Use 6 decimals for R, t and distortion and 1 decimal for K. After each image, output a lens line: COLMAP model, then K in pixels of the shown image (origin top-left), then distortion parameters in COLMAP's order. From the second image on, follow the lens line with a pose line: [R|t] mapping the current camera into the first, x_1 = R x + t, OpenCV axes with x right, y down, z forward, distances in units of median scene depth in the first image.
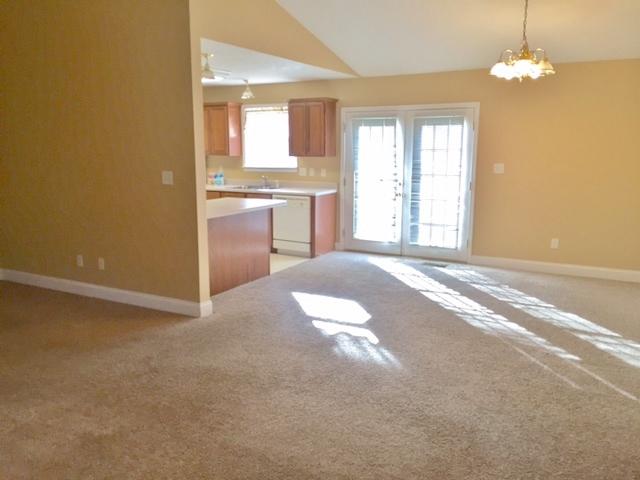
lens RADIAL K [[549.8, 0, 320.0], [0, 549.8, 240.0], [0, 0, 1]] dist [0.070003, -0.007776]
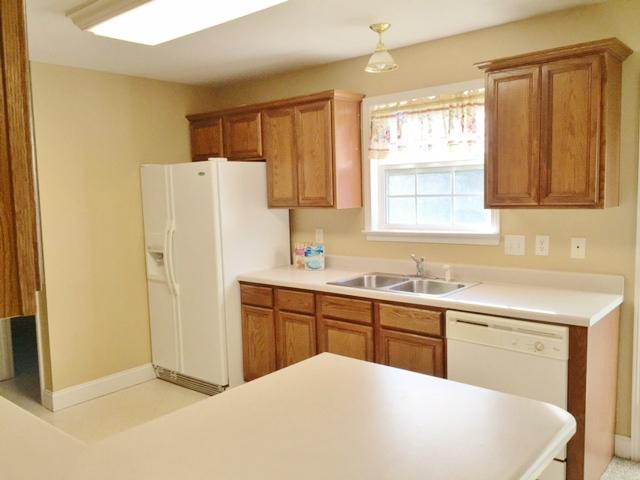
lens RADIAL K [[549.8, 0, 320.0], [0, 549.8, 240.0], [0, 0, 1]] dist [0.070003, -0.007776]
pose [[0.979944, -0.009722, -0.199038, -0.090518], [-0.005382, 0.997154, -0.075203, -0.096251], [0.199202, 0.074766, 0.977102, 0.575156]]
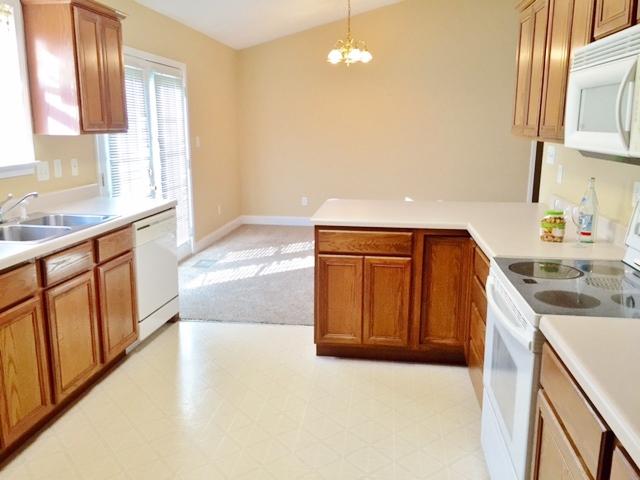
lens RADIAL K [[549.8, 0, 320.0], [0, 549.8, 240.0], [0, 0, 1]] dist [0.070003, -0.007776]
pose [[-0.358507, -0.197909, 0.912308, -0.512701], [0.159360, 0.949951, 0.268698, -0.155466], [-0.919825, 0.241715, -0.309025, 0.951694]]
